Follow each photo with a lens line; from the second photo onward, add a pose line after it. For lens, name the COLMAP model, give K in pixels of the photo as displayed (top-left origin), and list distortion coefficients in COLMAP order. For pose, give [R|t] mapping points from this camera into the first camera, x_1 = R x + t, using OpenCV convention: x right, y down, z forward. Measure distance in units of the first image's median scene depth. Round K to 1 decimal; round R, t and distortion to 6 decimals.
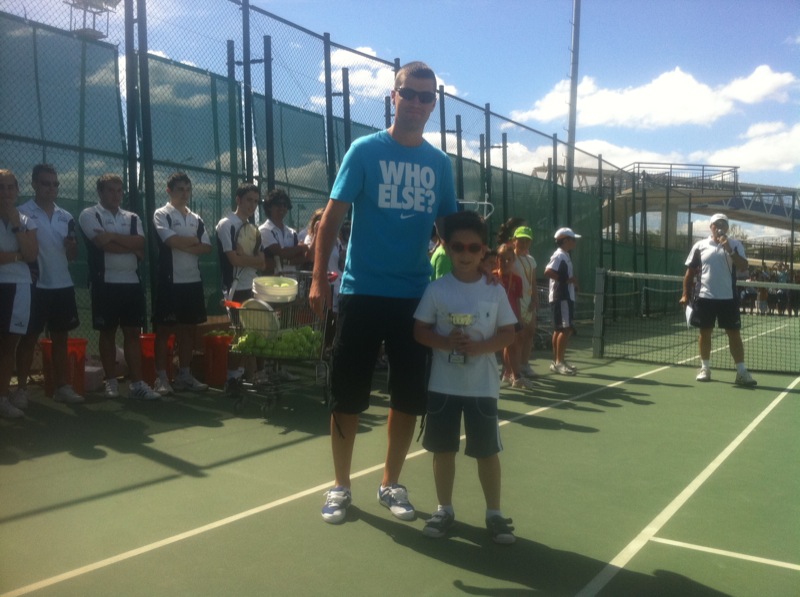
lens RADIAL K [[742.3, 0, 398.2], [0, 742.3, 314.4], [0, 0, 1]] dist [-0.026947, 0.000000]
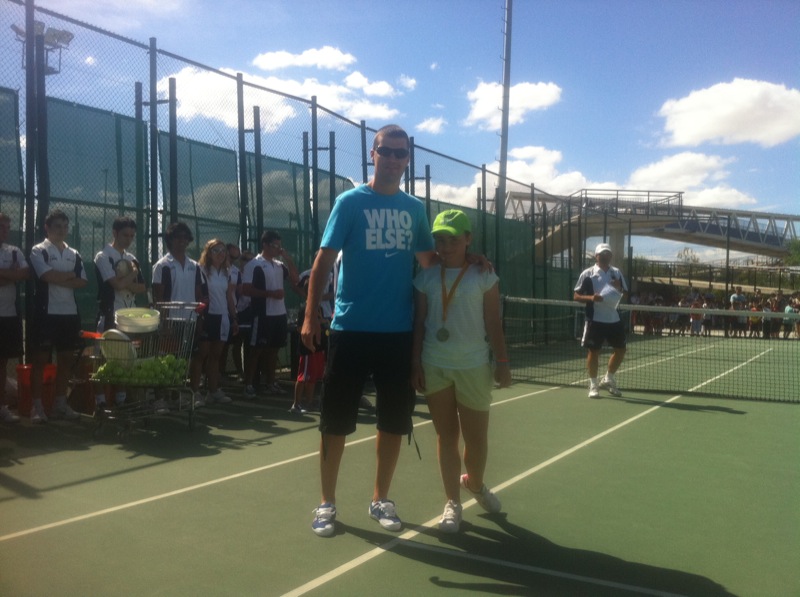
lens RADIAL K [[742.3, 0, 398.4], [0, 742.3, 295.3], [0, 0, 1]] dist [-0.026947, 0.000000]
pose [[0.999250, -0.014219, 0.036004, 0.101870], [0.016394, 0.998011, -0.060871, 0.000720], [-0.035067, 0.061416, 0.997496, -0.040232]]
